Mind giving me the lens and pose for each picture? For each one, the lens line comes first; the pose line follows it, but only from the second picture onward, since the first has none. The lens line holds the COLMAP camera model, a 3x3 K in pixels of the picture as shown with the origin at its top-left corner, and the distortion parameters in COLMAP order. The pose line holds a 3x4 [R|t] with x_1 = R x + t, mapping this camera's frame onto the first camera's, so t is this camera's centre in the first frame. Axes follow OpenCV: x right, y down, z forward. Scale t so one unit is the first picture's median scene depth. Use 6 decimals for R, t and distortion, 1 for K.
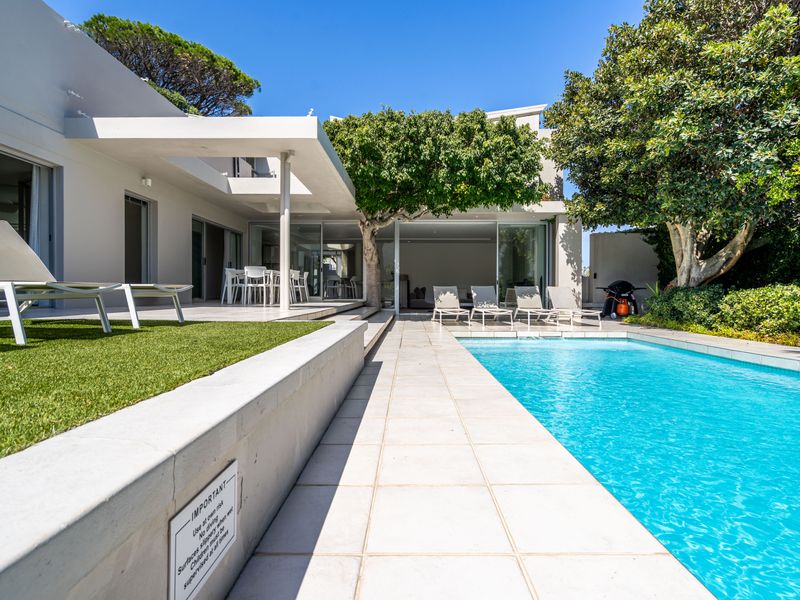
lens RADIAL K [[419.2, 0, 400.0], [0, 419.2, 300.0], [0, 0, 1]] dist [0.000134, 0.000107]
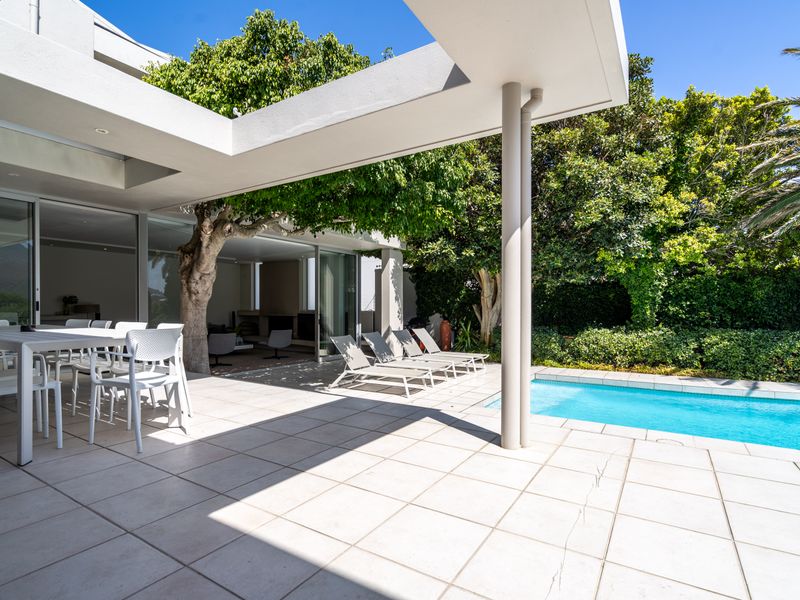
lens RADIAL K [[419.2, 0, 400.0], [0, 419.2, 300.0], [0, 0, 1]] dist [0.000134, 0.000107]
pose [[0.520684, 0.010137, 0.853689, -0.616922], [0.018194, 0.999571, -0.022966, -0.103073], [-0.853555, 0.027490, 0.520276, 0.747333]]
